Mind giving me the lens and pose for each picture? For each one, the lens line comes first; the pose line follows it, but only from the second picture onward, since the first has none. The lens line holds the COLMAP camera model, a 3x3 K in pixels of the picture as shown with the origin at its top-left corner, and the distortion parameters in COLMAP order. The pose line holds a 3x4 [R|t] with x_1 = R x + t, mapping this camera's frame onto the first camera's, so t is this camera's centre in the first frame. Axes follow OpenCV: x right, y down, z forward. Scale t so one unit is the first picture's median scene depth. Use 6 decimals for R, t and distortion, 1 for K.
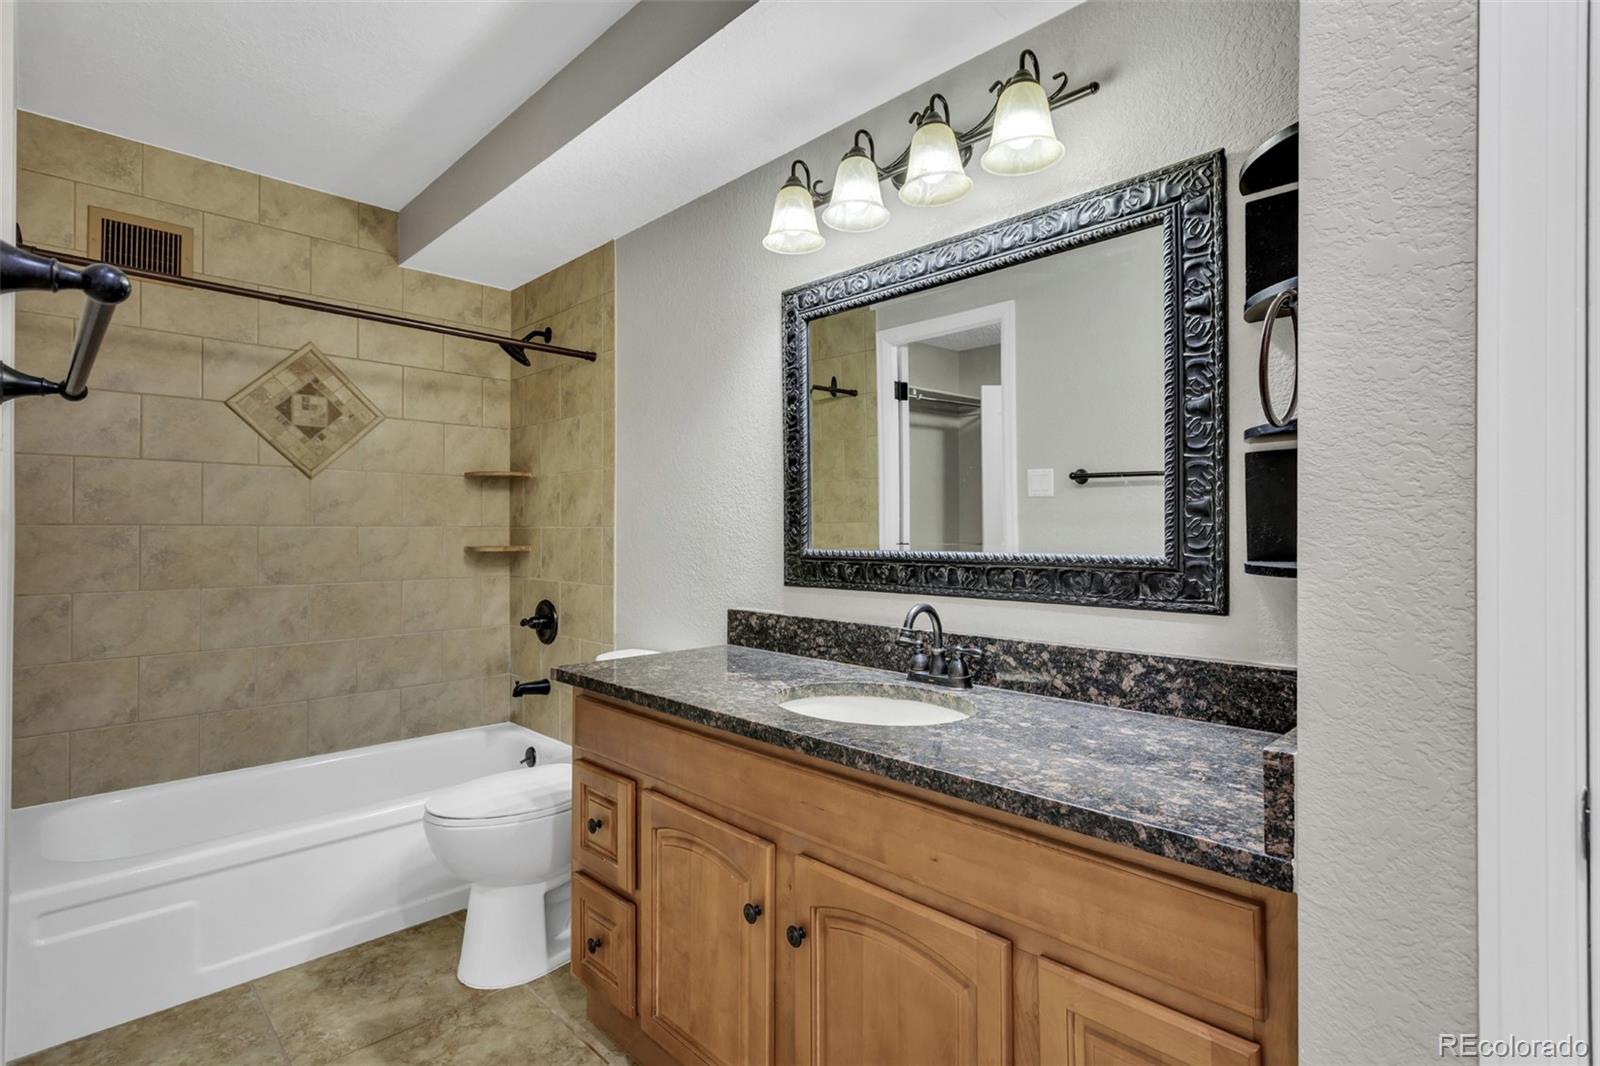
lens RADIAL K [[784.0, 0, 779.1], [0, 784.0, 540.0], [0, 0, 1]] dist [-0.002051, 0.000002]
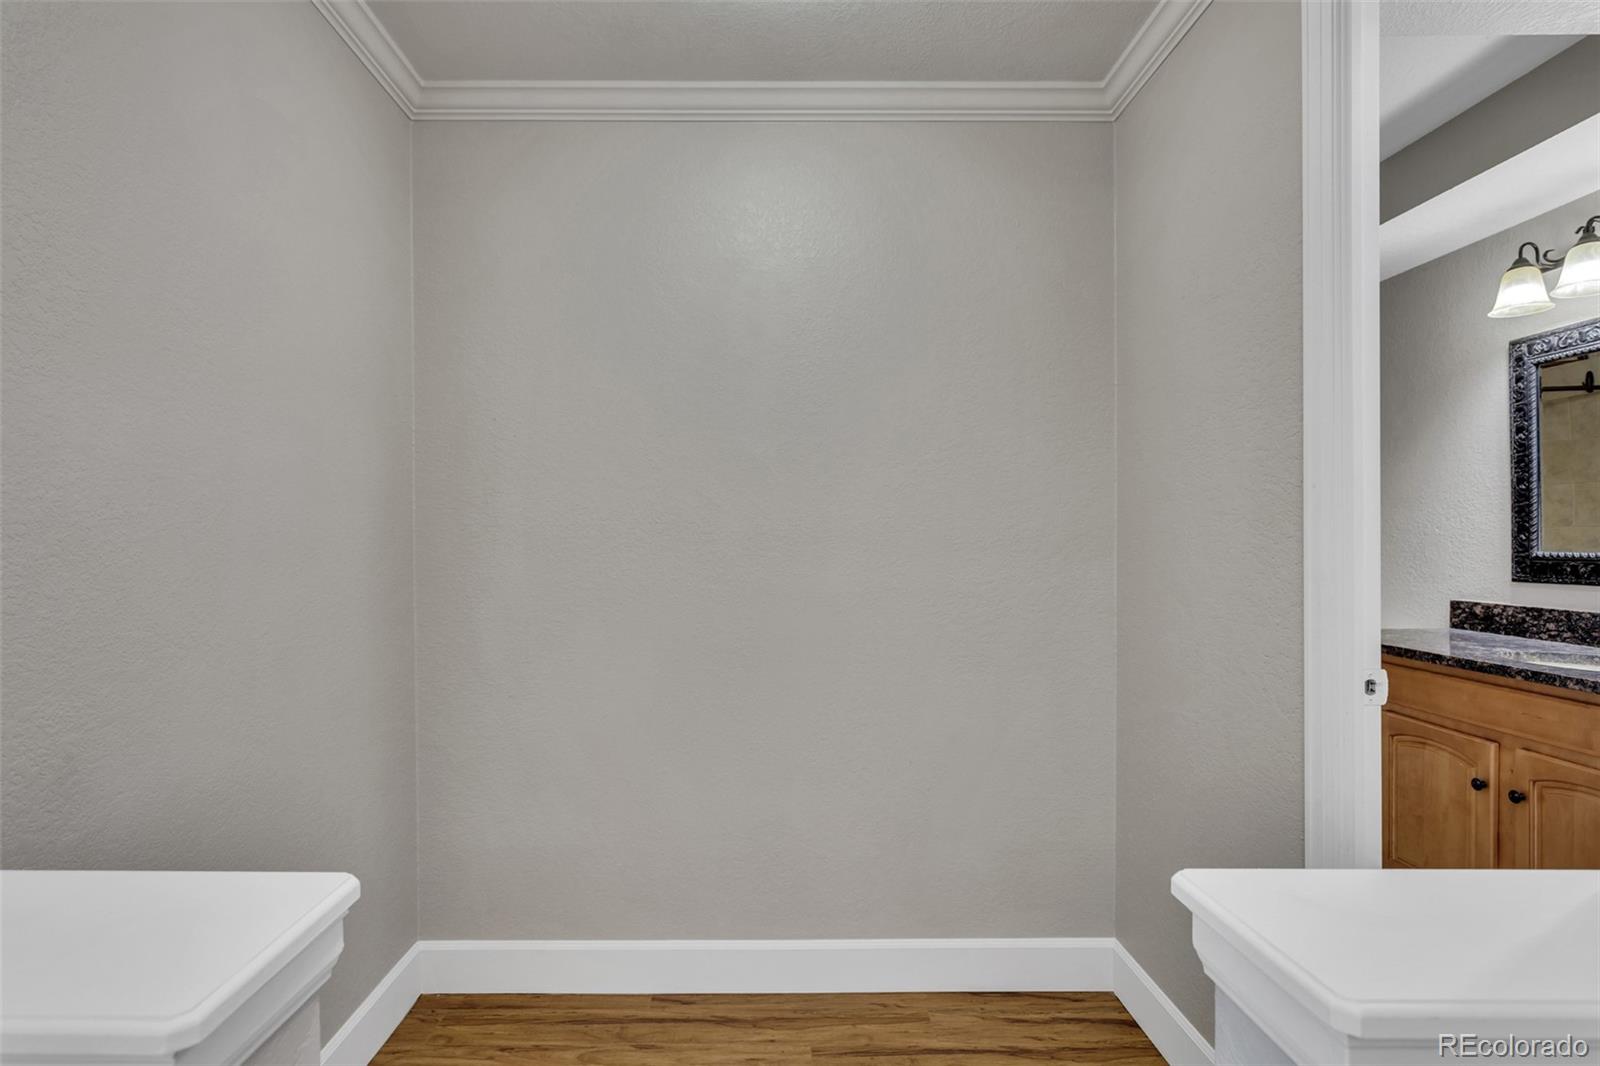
lens RADIAL K [[784.0, 0, 779.1], [0, 784.0, 540.0], [0, 0, 1]] dist [-0.002051, 0.000002]
pose [[0.727031, 0.000439, -0.686605, 0.014918], [-0.004187, 0.999984, -0.003794, 0.002798], [0.686592, 0.005634, 0.727021, -0.725318]]
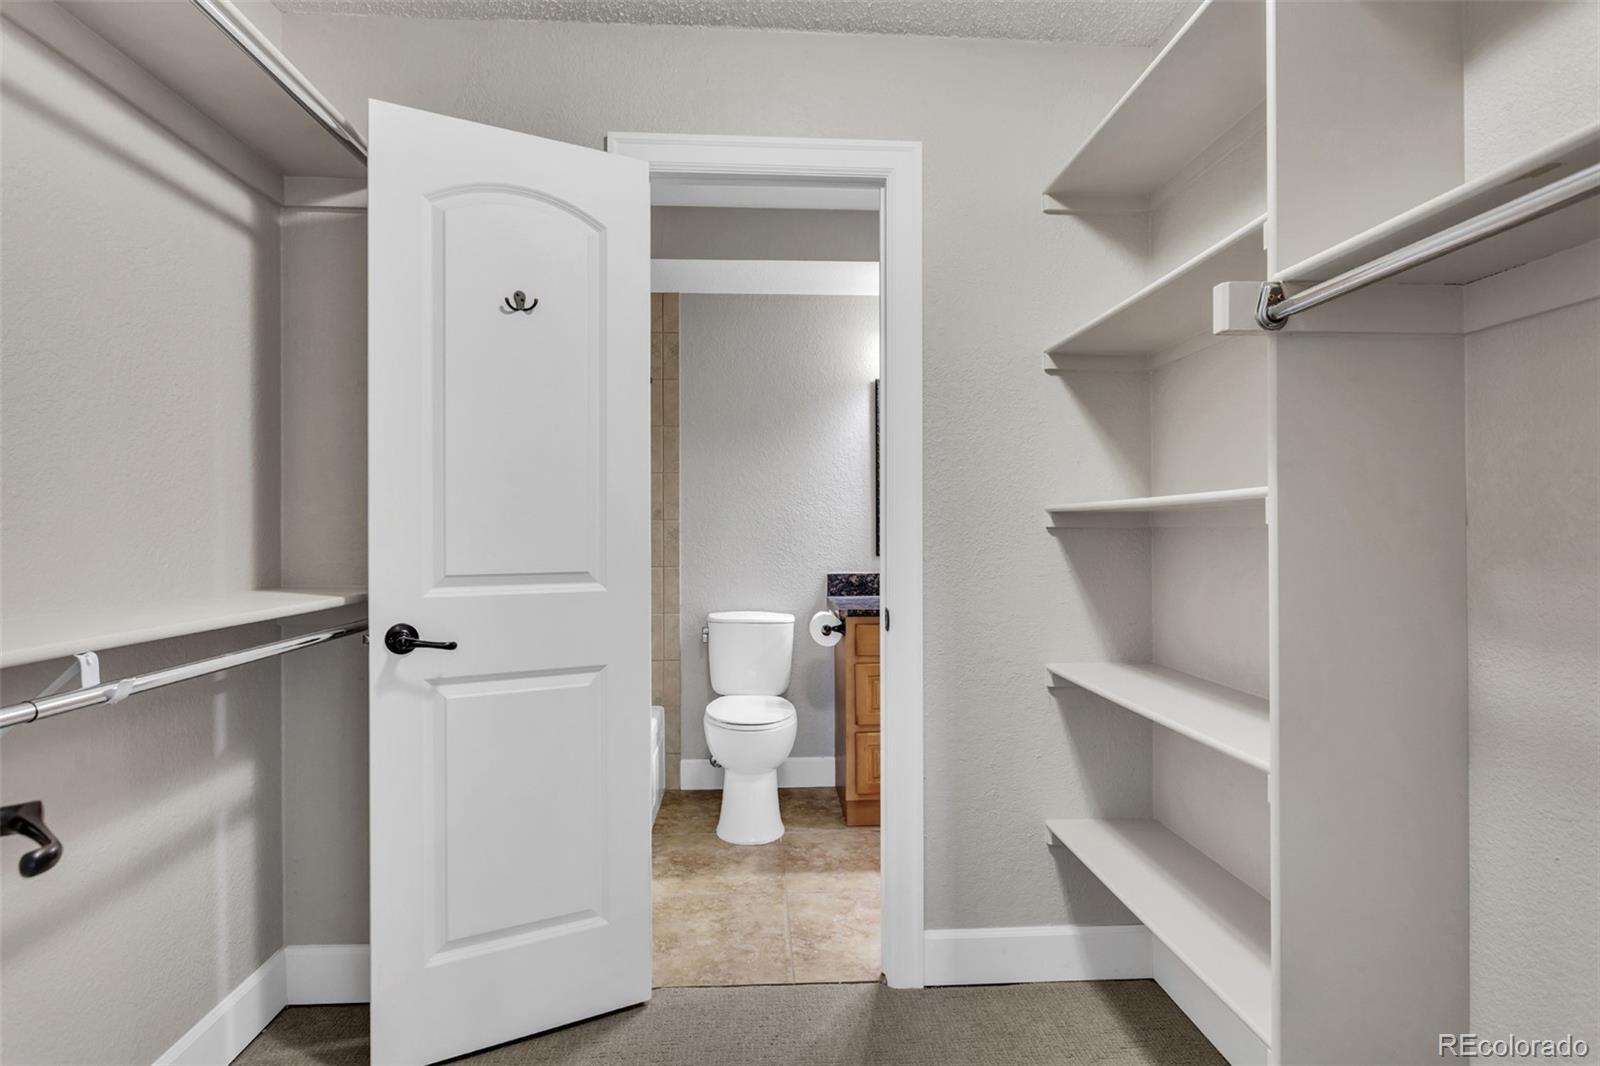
lens RADIAL K [[804.5, 0, 821.3], [0, 804.5, 542.6], [0, 0, 1]] dist [-0.002188, 0.001100]
pose [[0.640045, -0.008929, 0.768285, -1.484873], [0.002528, 0.999952, 0.009516, 0.013284], [-0.768333, -0.004148, 0.640037, -0.009737]]
